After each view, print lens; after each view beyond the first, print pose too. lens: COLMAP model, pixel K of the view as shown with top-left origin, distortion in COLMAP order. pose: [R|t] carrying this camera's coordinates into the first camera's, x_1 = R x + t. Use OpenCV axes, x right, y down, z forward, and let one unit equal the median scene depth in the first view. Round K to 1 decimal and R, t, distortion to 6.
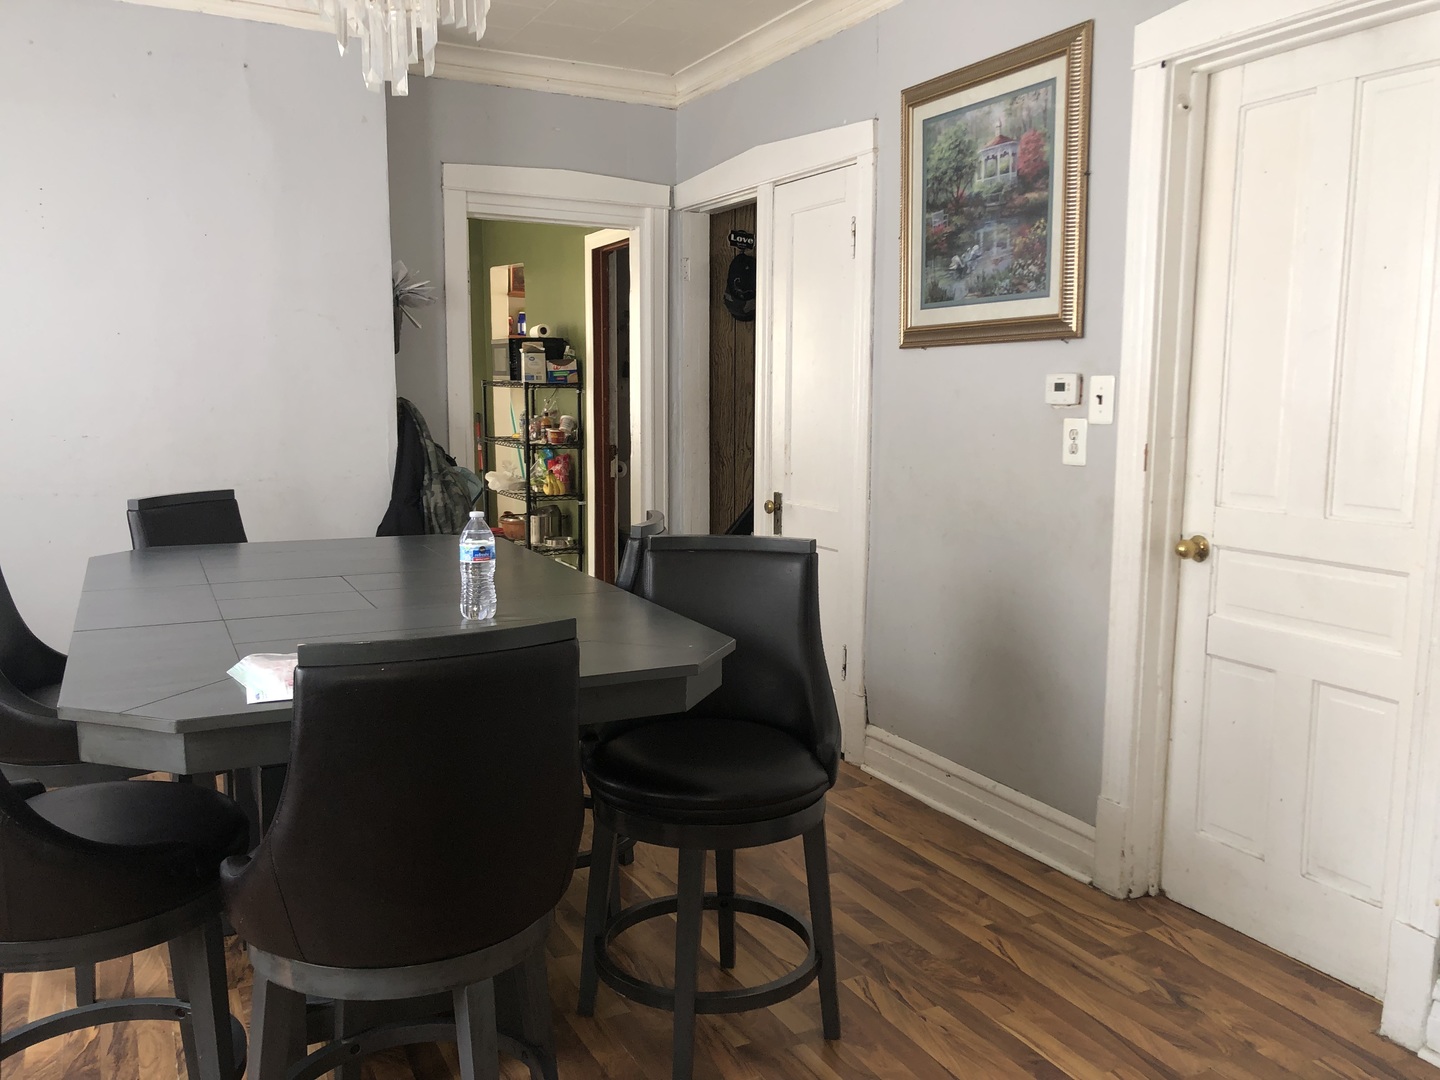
lens RADIAL K [[1180.7, 0, 721.3], [0, 1180.7, 542.6], [0, 0, 1]] dist [0.032071, -0.032691]
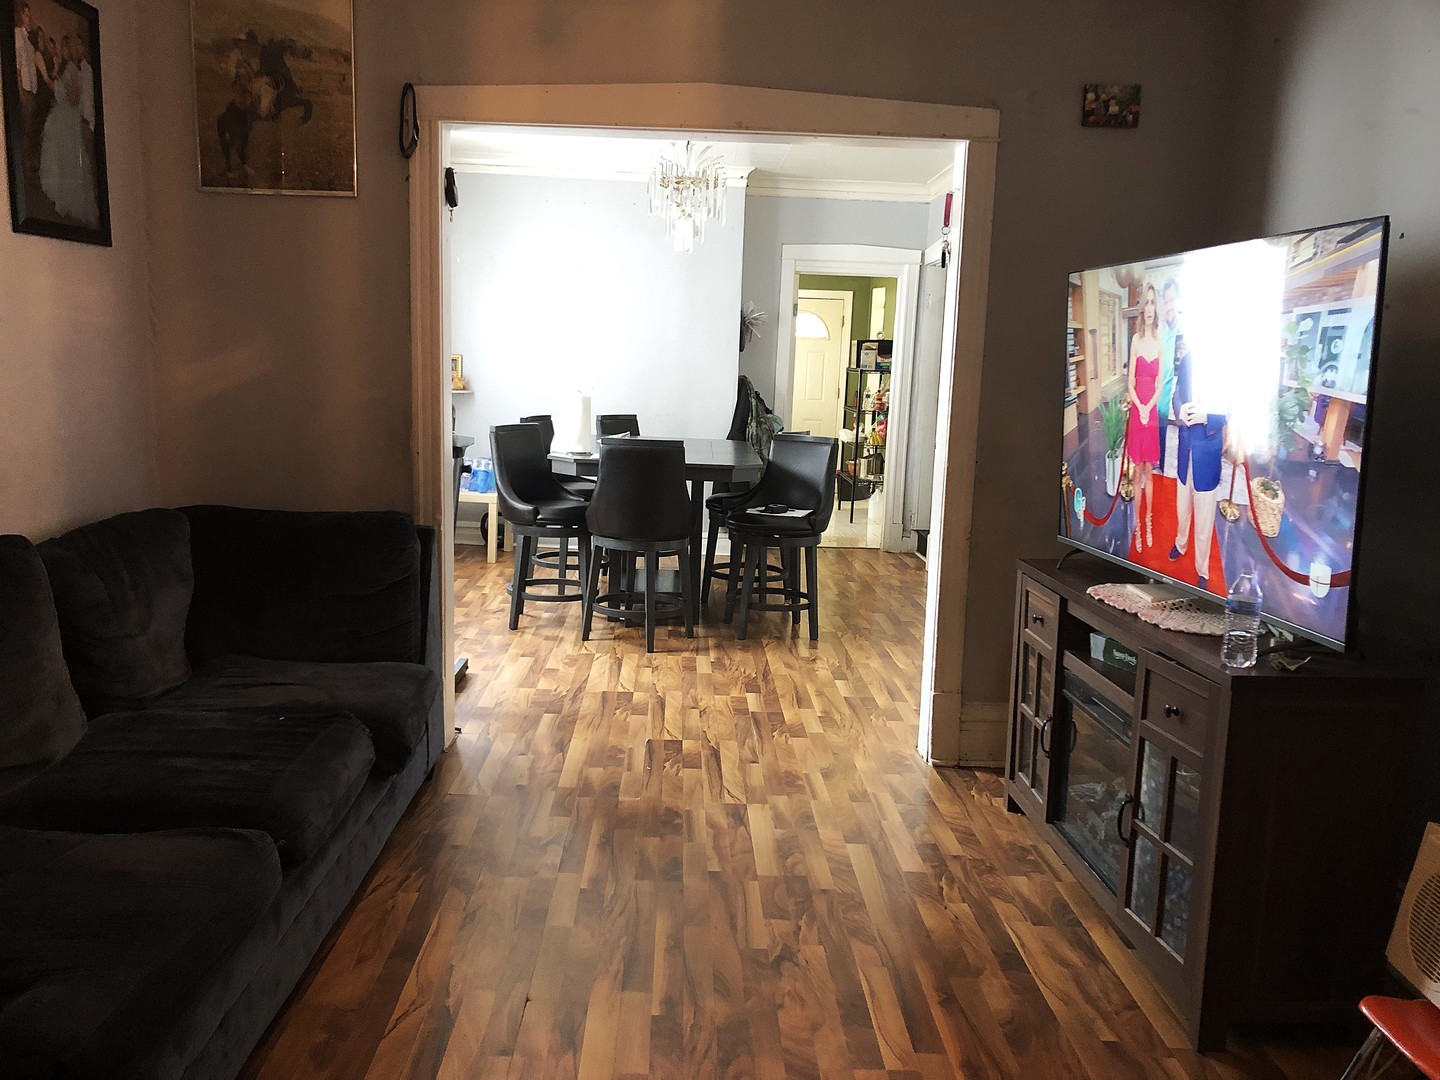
lens RADIAL K [[1180.7, 0, 706.9], [0, 1180.7, 553.0], [0, 0, 1]] dist [0.032071, -0.032691]
pose [[0.899019, 0.096680, -0.427104, 0.491310], [-0.088408, 0.995312, 0.039208, 0.086498], [0.428893, 0.002510, 0.903352, -0.688237]]
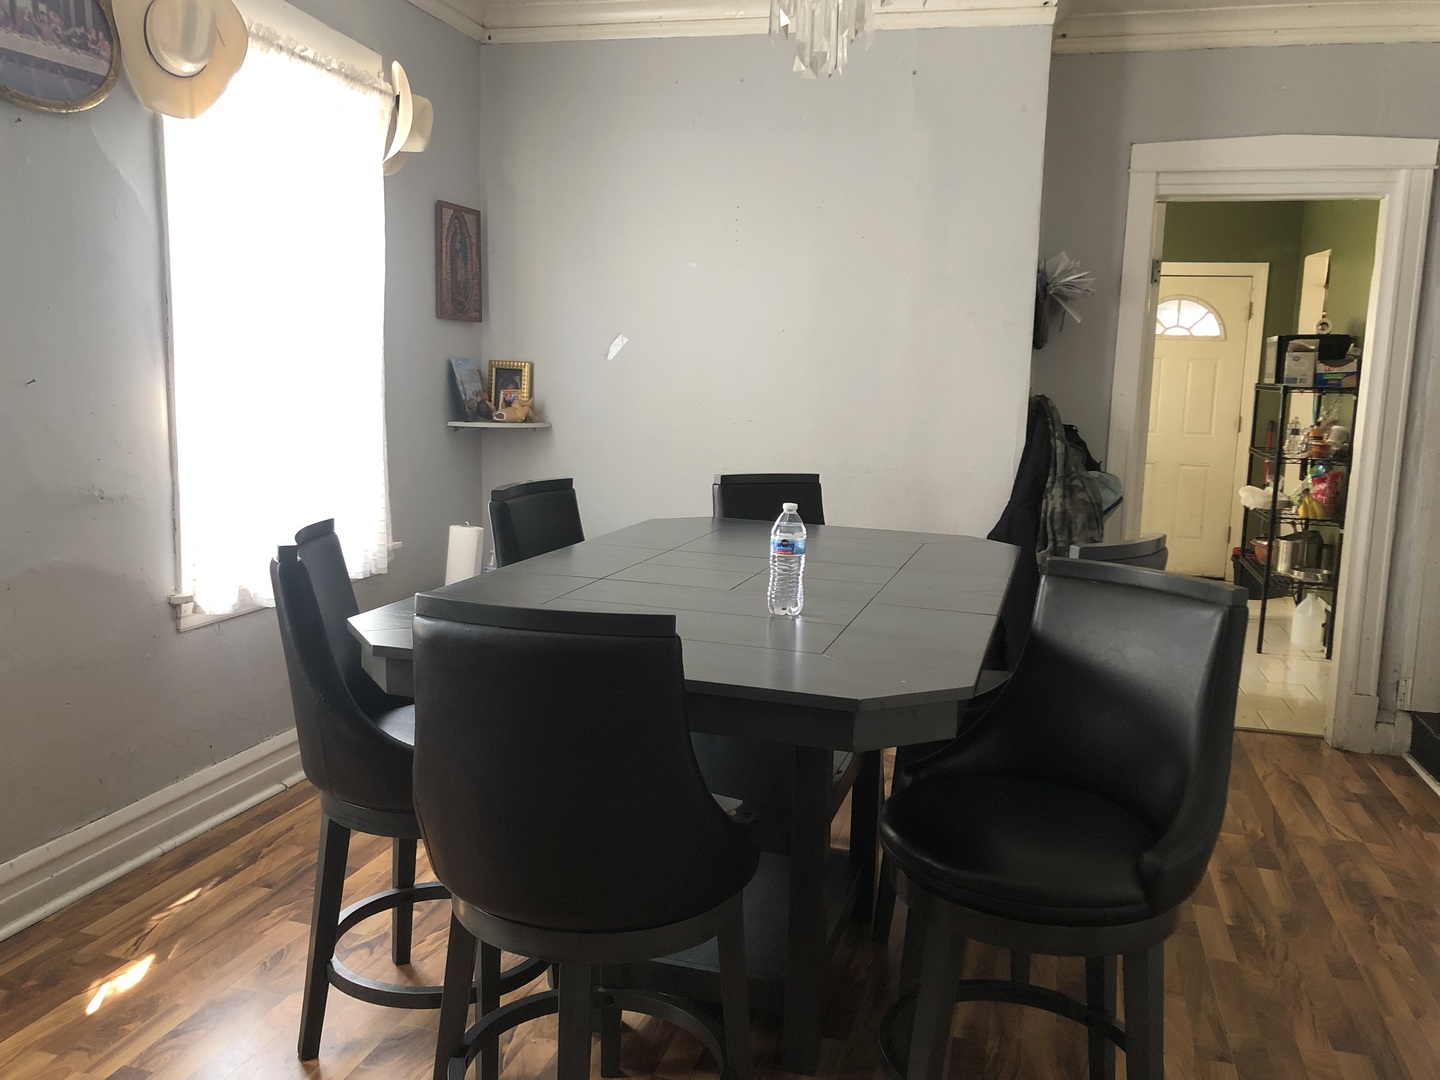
lens RADIAL K [[1180.7, 0, 709.5], [0, 1180.7, 525.5], [0, 0, 1]] dist [0.032071, -0.032691]
pose [[0.725956, 0.104413, -0.679769, 0.194087], [-0.116694, 0.992777, 0.027868, -0.013390], [0.677769, 0.059094, 0.732896, 0.123941]]
